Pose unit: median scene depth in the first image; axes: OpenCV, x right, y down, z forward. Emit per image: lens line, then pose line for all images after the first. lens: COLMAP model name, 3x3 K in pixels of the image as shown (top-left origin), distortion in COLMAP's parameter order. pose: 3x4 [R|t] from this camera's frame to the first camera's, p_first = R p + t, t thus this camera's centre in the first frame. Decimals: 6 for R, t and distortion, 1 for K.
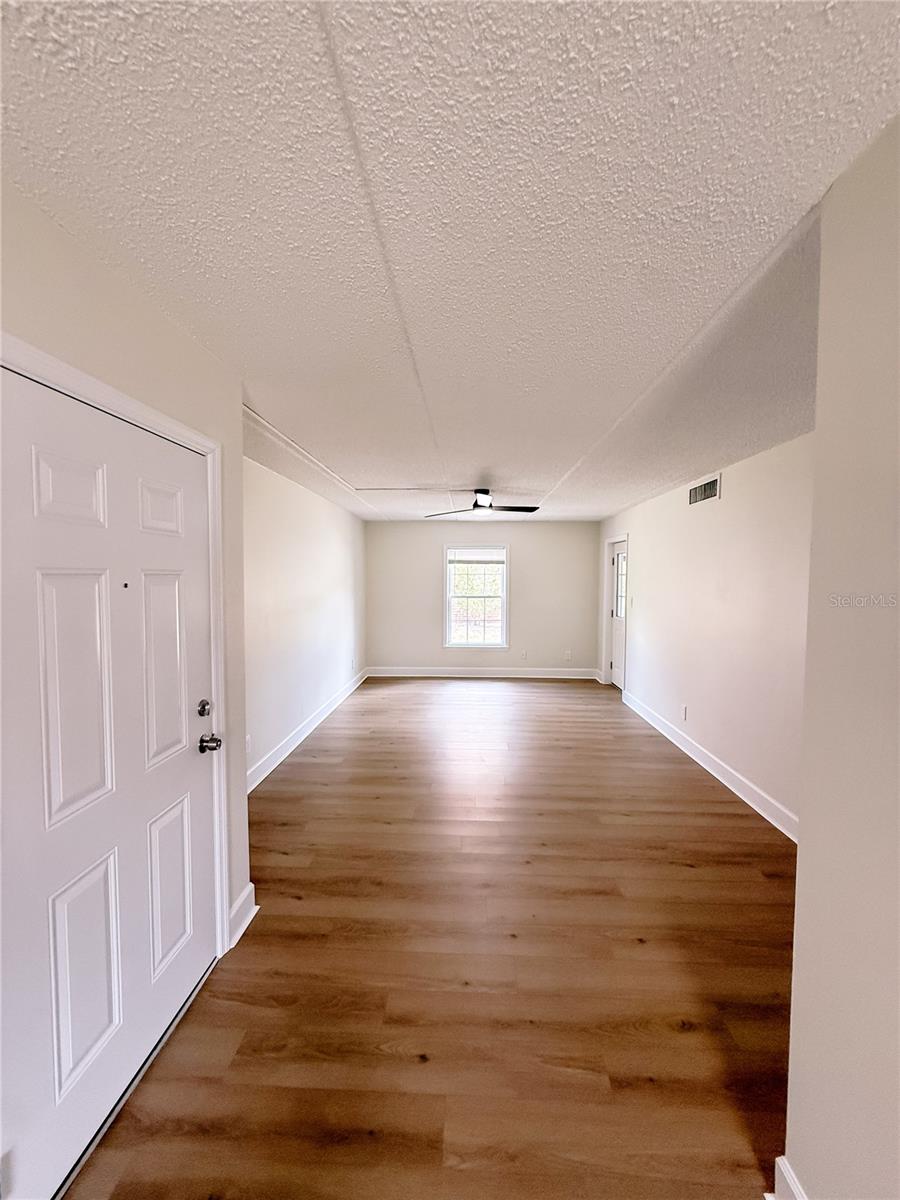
lens RADIAL K [[473.0, 0, 446.7], [0, 473.0, 599.2], [0, 0, 1]] dist [-0.001656, -0.000137]
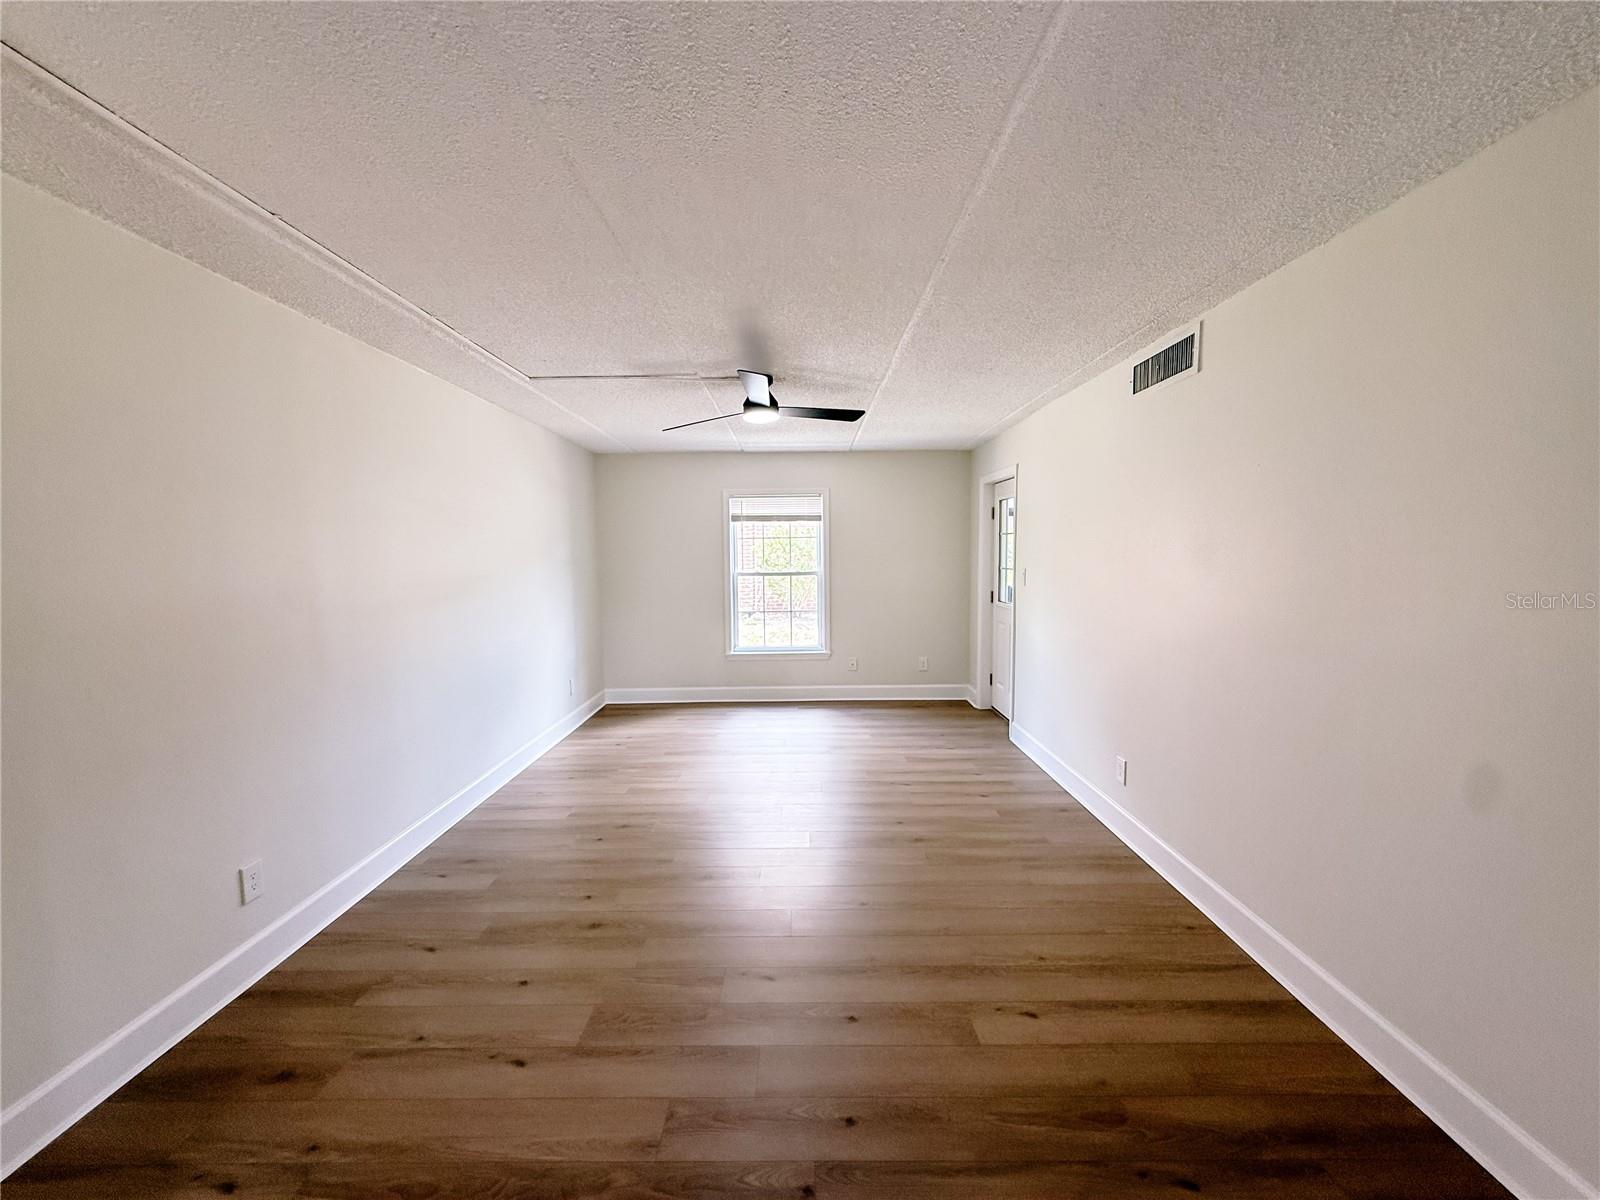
lens RADIAL K [[630.7, 0, 795.8], [0, 630.7, 595.9], [0, 0, 1]] dist [-0.001656, -0.000137]
pose [[0.999107, -0.016332, 0.038964, 0.067453], [0.015423, 0.999604, 0.023518, 0.006135], [-0.039333, -0.022896, 0.998964, 0.206402]]
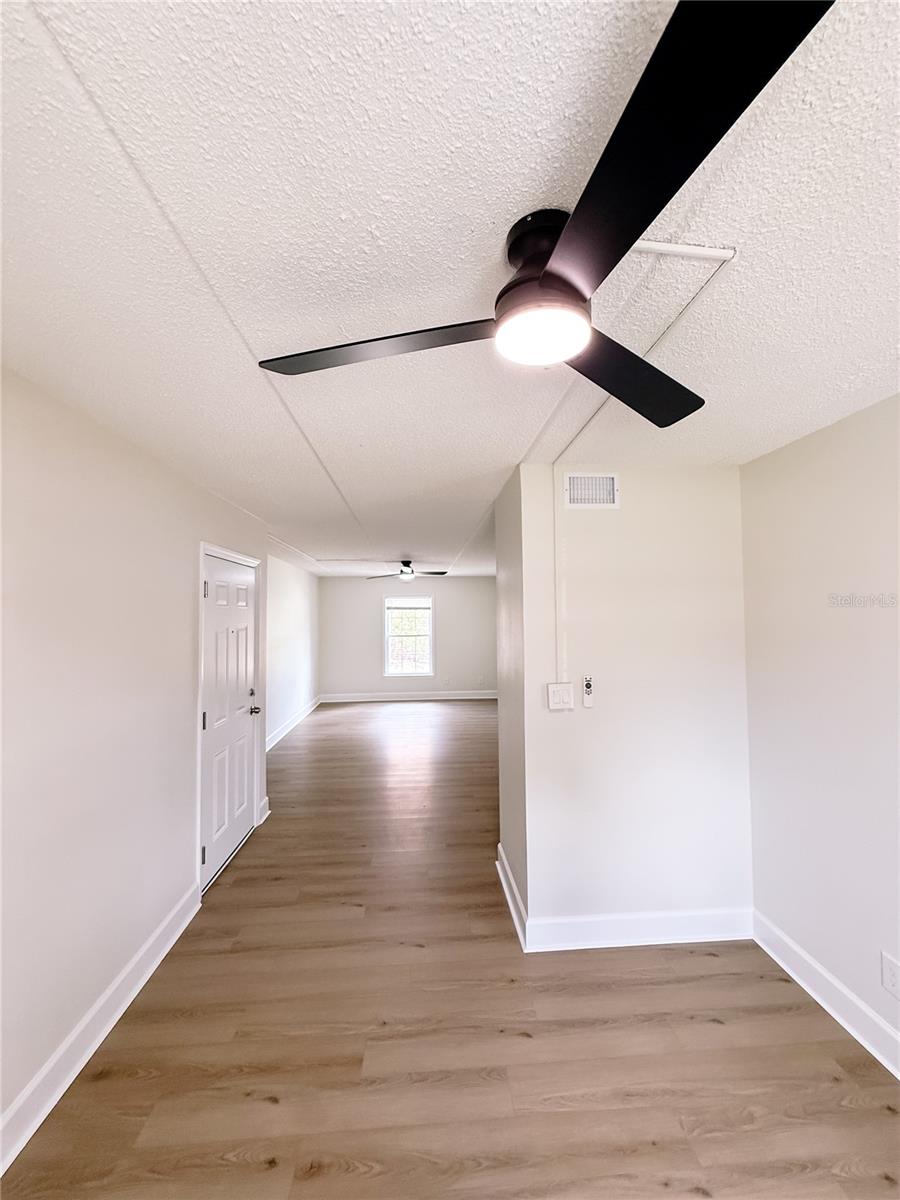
lens RADIAL K [[473.0, 0, 448.1], [0, 473.0, 605.3], [0, 0, 1]] dist [-0.001656, -0.000137]
pose [[0.993242, -0.010970, 0.115539, 0.026363], [0.019112, 0.997392, -0.069598, 0.004392], [-0.114474, 0.071336, 0.990862, -0.335781]]
